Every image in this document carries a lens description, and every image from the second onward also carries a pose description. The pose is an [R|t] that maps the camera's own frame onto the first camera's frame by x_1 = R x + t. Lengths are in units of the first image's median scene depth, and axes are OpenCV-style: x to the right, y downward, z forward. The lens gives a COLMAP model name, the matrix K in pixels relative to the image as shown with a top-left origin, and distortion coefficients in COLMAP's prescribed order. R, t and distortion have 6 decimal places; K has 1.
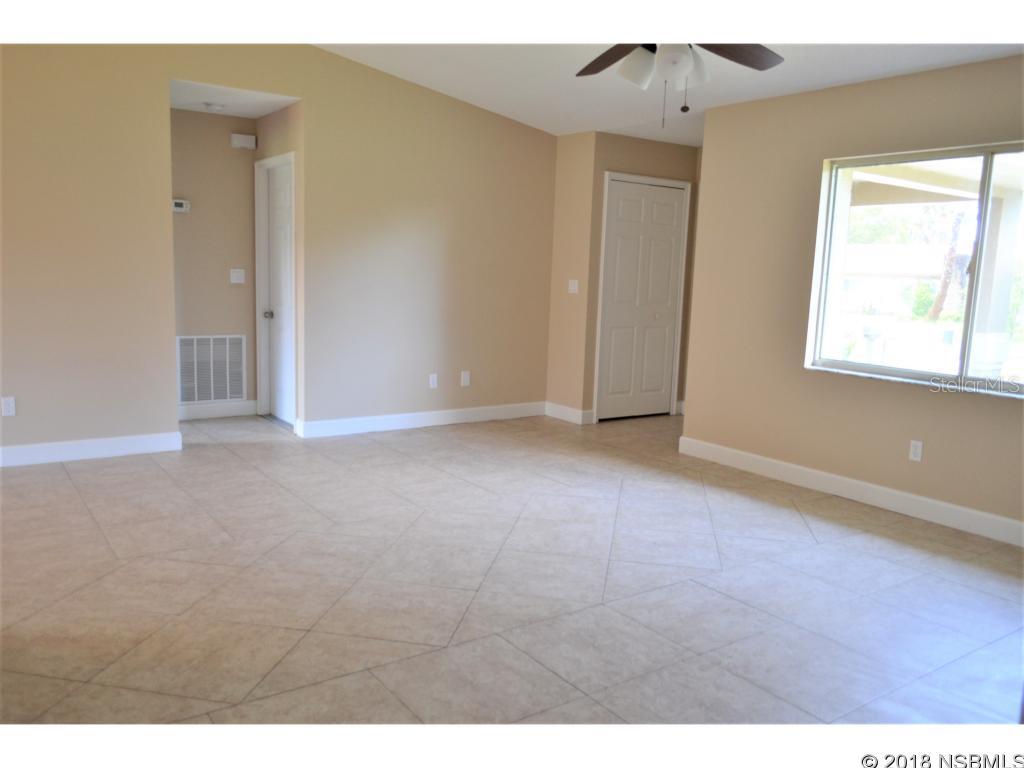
lens RADIAL K [[811.0, 0, 512.0], [0, 811.0, 384.0], [0, 0, 1]] dist [-0.004902, 0.001520]
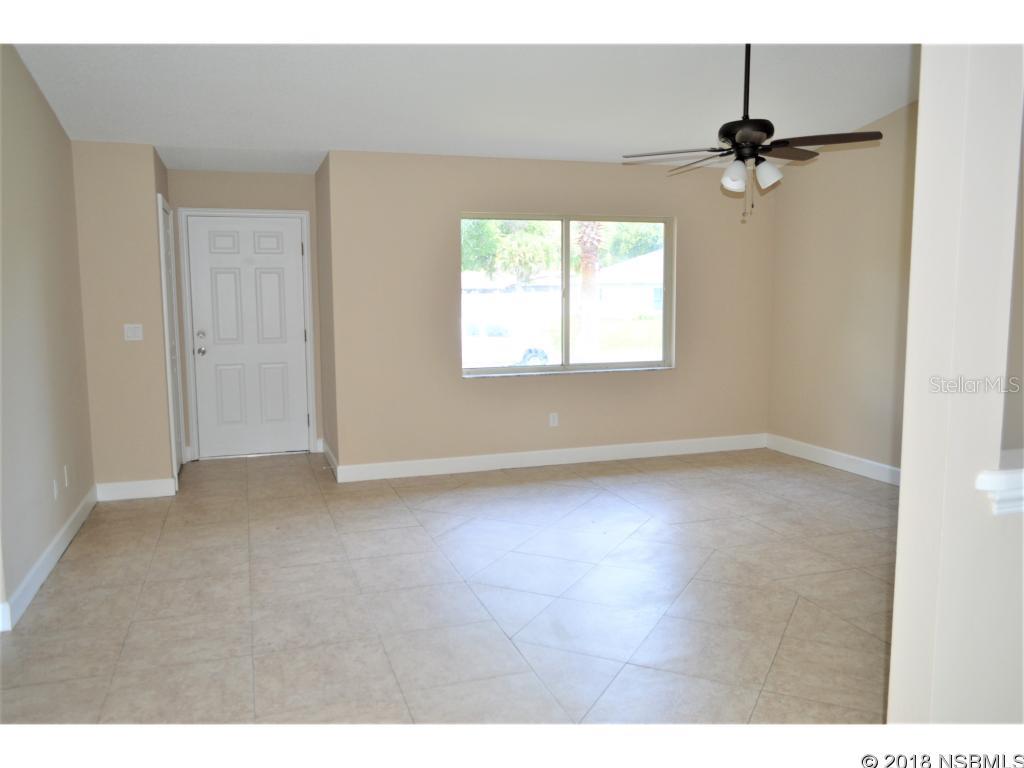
lens RADIAL K [[811.0, 0, 512.0], [0, 811.0, 384.0], [0, 0, 1]] dist [-0.004902, 0.001520]
pose [[0.286887, -0.149186, 0.946277, -1.208262], [0.155103, 0.982000, 0.107794, -0.201822], [-0.945325, 0.115846, 0.304862, 0.836928]]
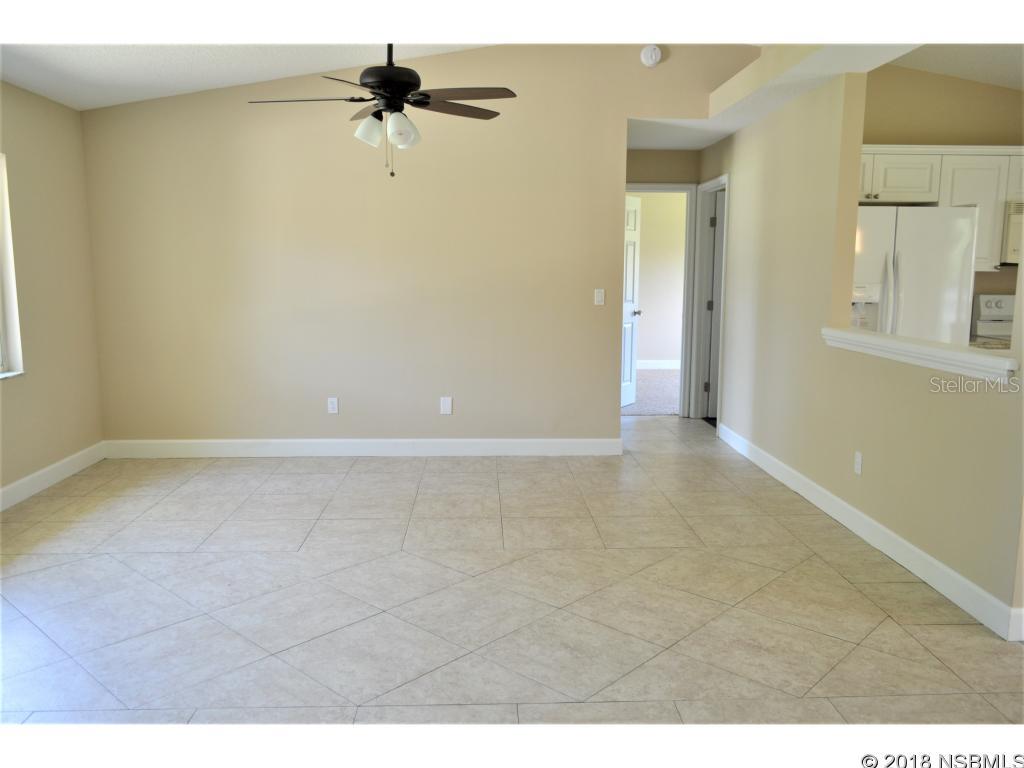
lens RADIAL K [[811.0, 0, 512.0], [0, 811.0, 384.0], [0, 0, 1]] dist [-0.004902, 0.001520]
pose [[-0.838812, -0.113941, 0.532365, -0.634521], [0.046729, 0.959177, 0.278920, -0.297698], [-0.542412, 0.258839, -0.799244, 1.757102]]
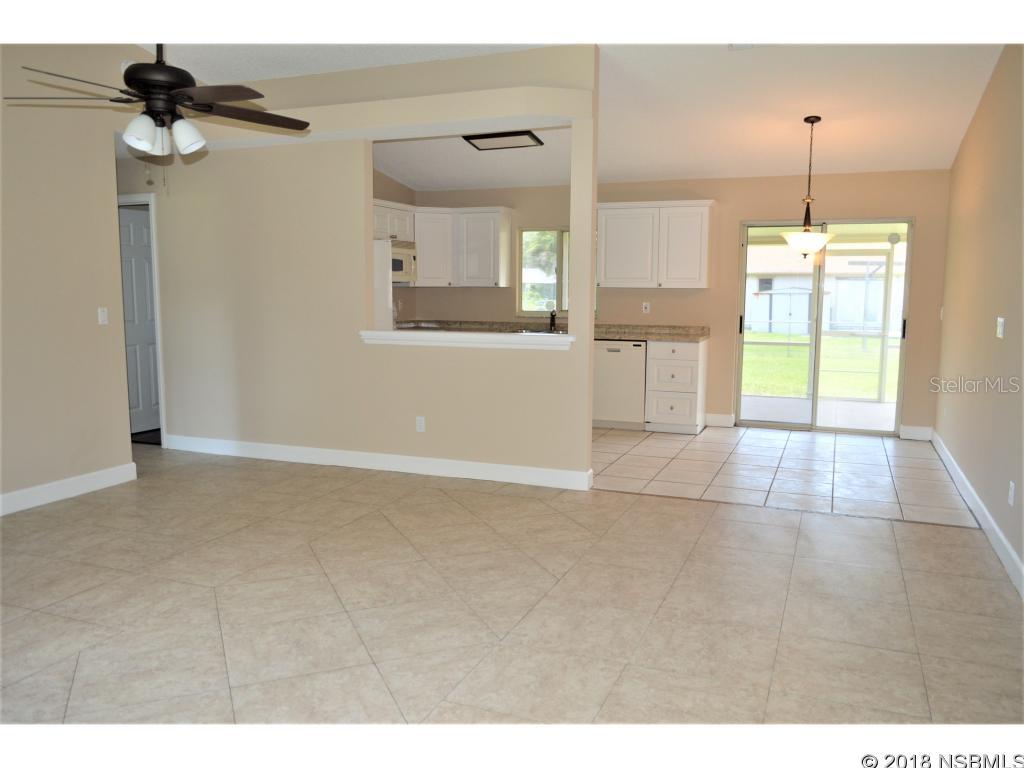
lens RADIAL K [[817.3, 0, 508.4], [0, 817.3, 374.1], [0, 0, 1]] dist [-0.001839, 0.000334]
pose [[-0.842295, 0.021413, -0.538591, 0.362933], [-0.109797, 0.971445, 0.210332, -0.303167], [0.527716, 0.236297, -0.815892, 2.013940]]
